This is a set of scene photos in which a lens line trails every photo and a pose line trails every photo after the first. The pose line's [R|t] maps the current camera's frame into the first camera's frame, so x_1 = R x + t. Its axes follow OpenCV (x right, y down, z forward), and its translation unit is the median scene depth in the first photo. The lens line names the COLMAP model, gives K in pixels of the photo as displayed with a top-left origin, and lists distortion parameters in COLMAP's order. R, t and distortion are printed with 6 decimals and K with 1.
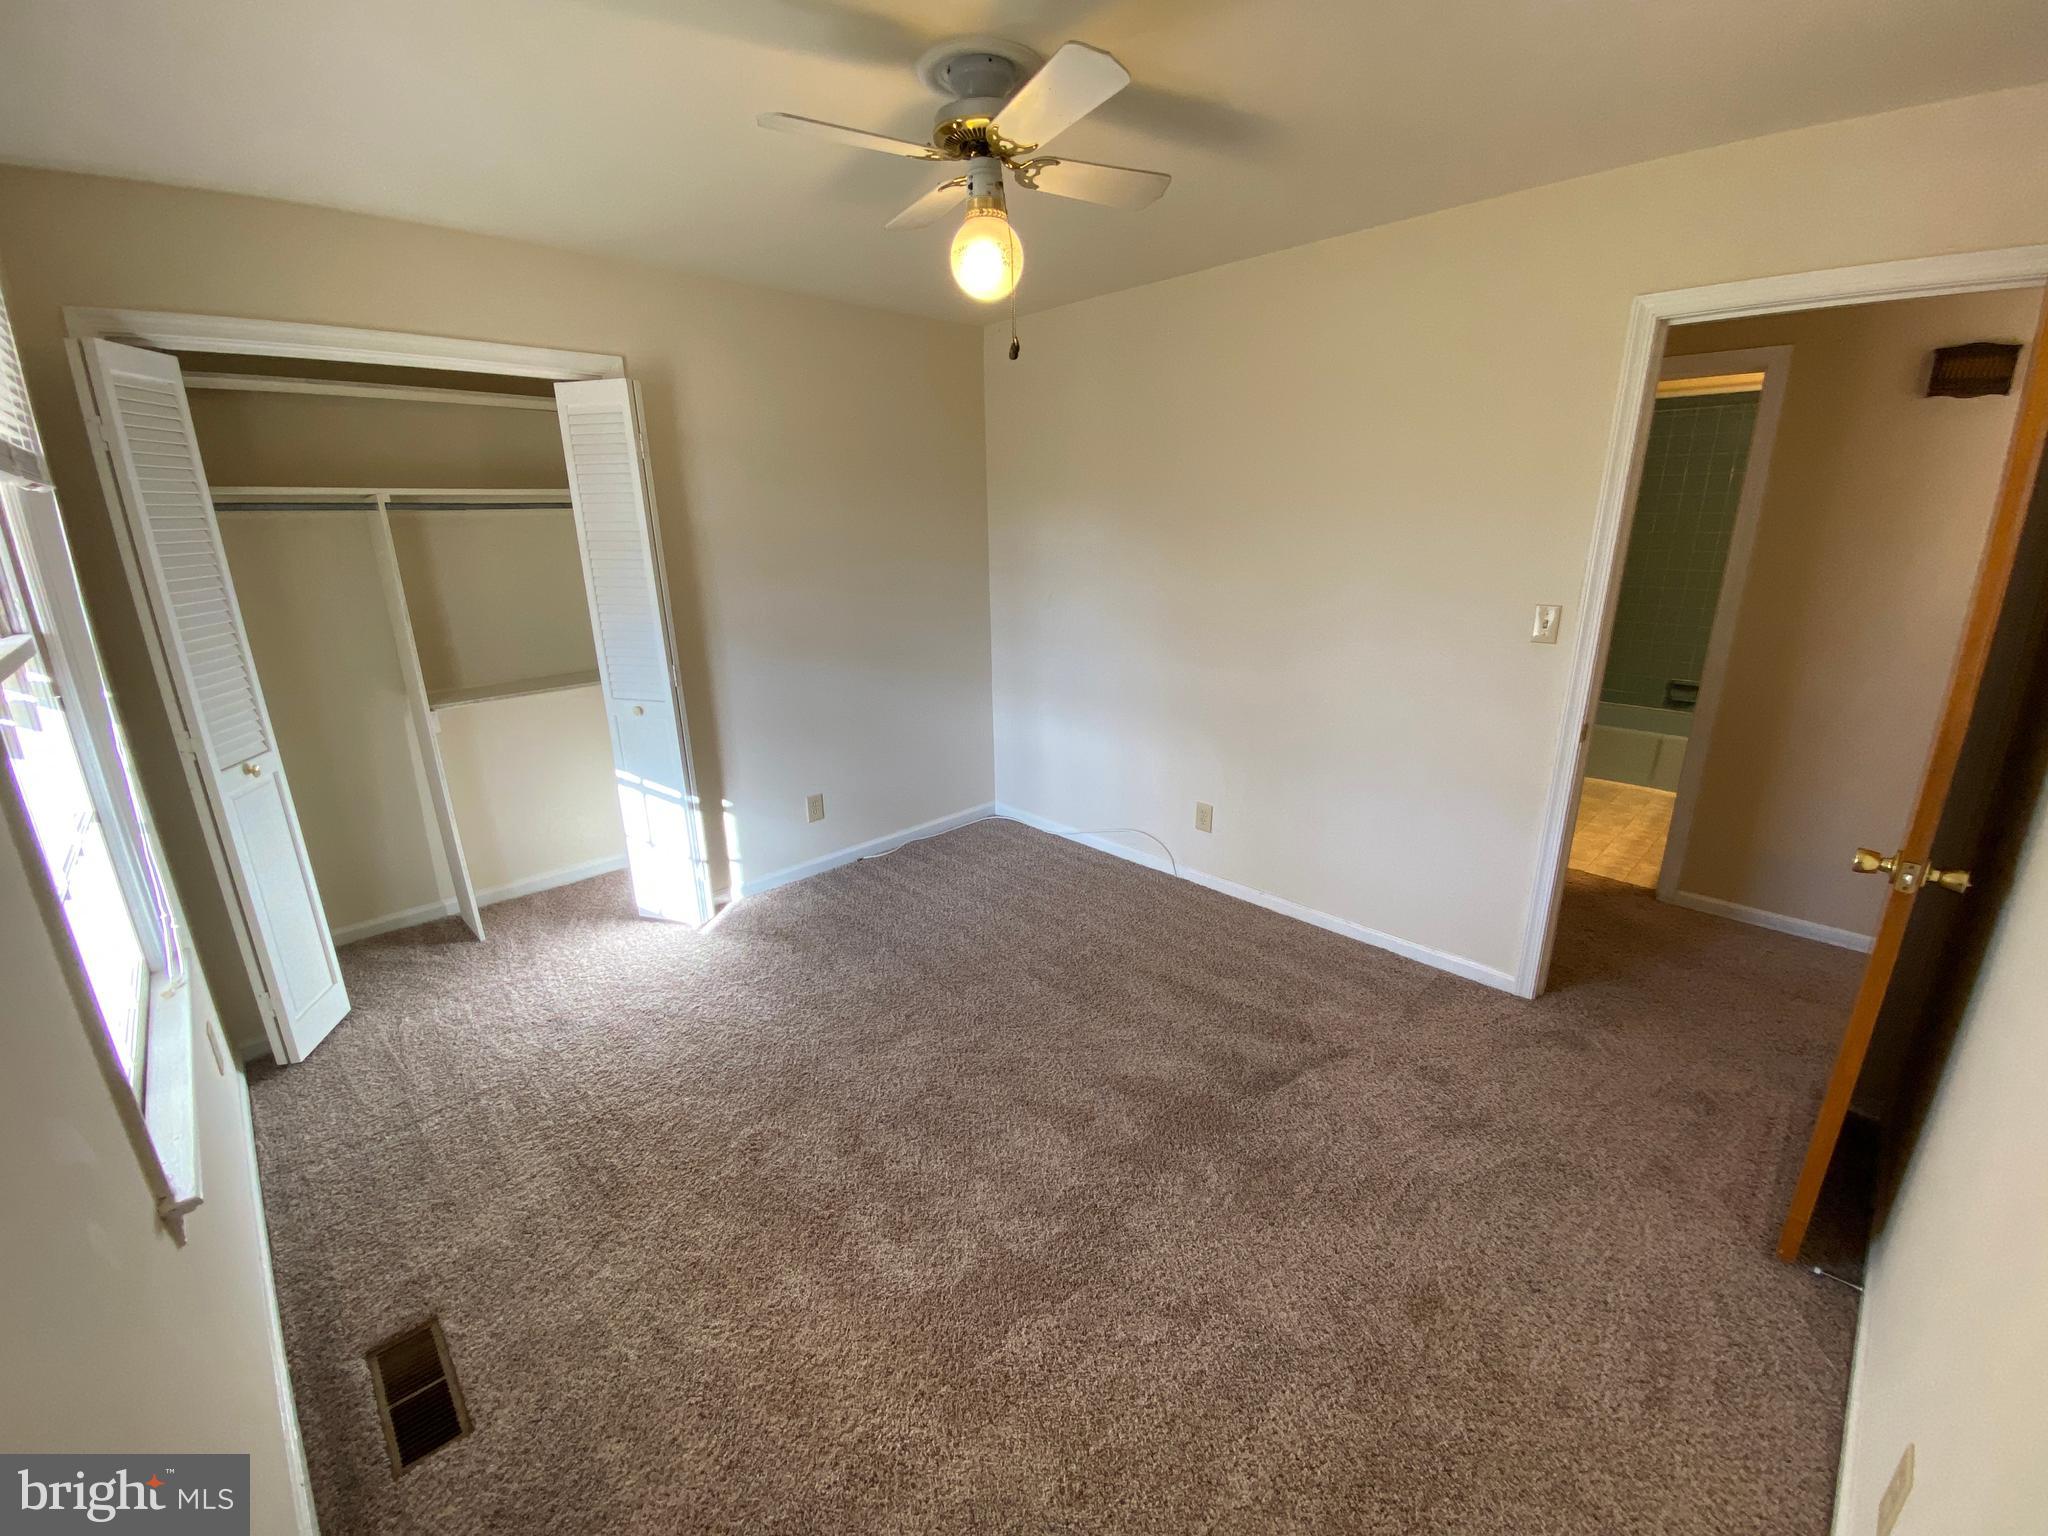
lens RADIAL K [[835.4, 0, 1031.0], [0, 835.4, 768.5], [0, 0, 1]] dist [0.022764, -0.019368]
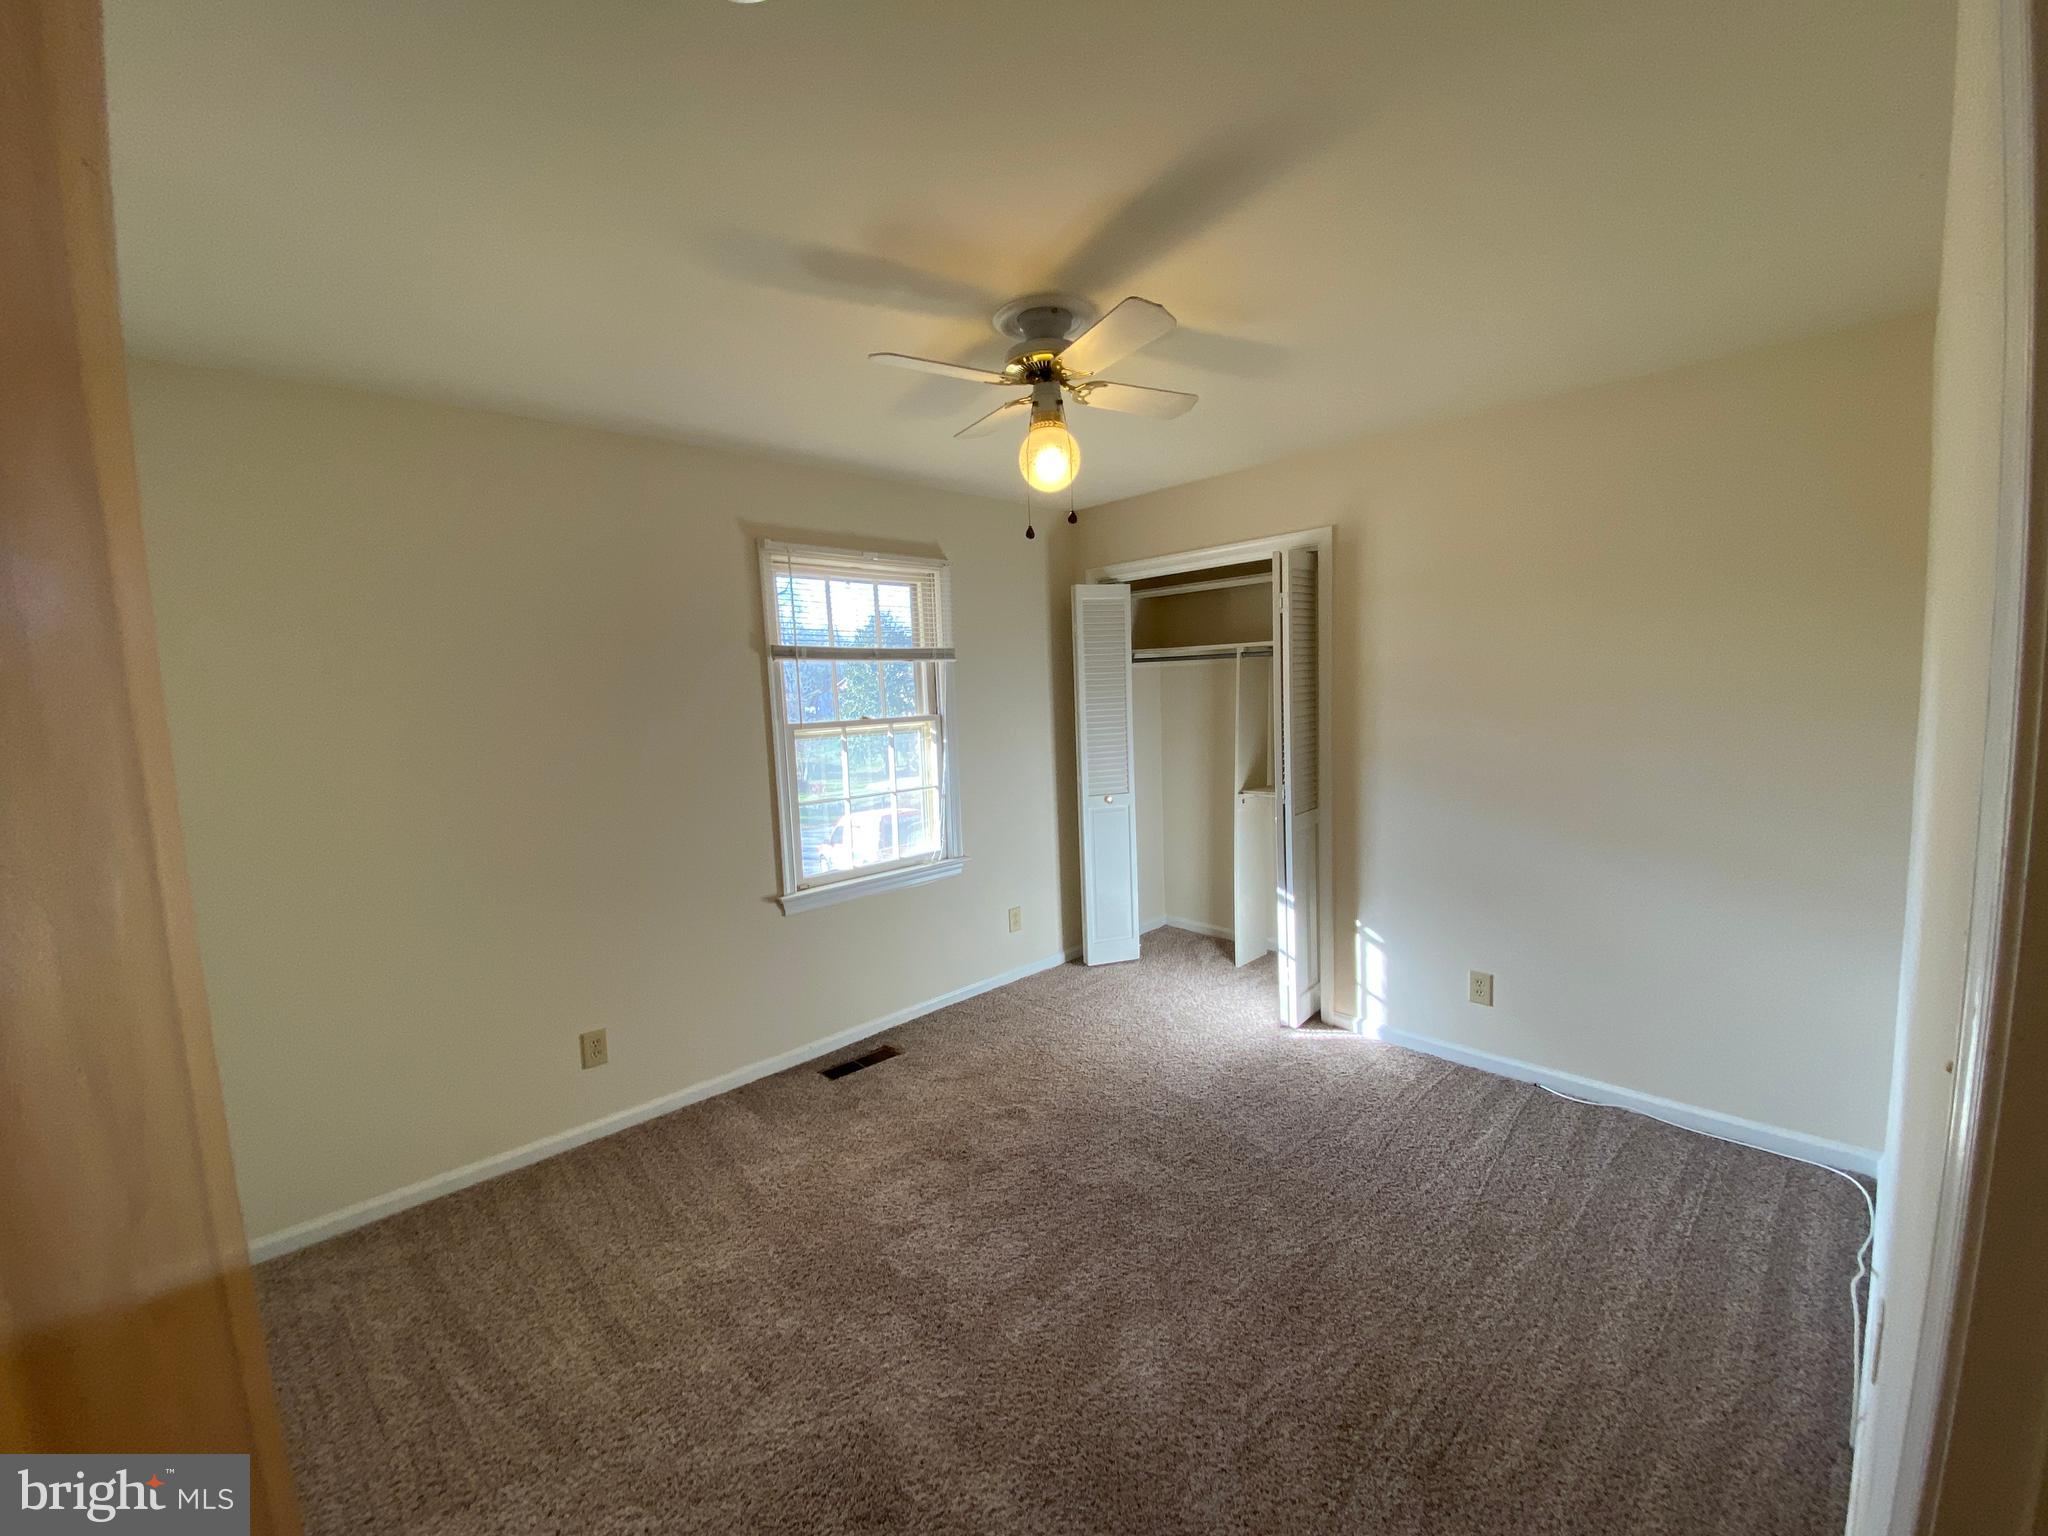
lens RADIAL K [[835.4, 0, 1031.0], [0, 835.4, 768.5], [0, 0, 1]] dist [0.022764, -0.019368]
pose [[-0.009301, 0.116916, -0.993098, 0.851373], [-0.252065, 0.960796, 0.115474, -0.226240], [0.967665, 0.251400, 0.020534, 0.762155]]
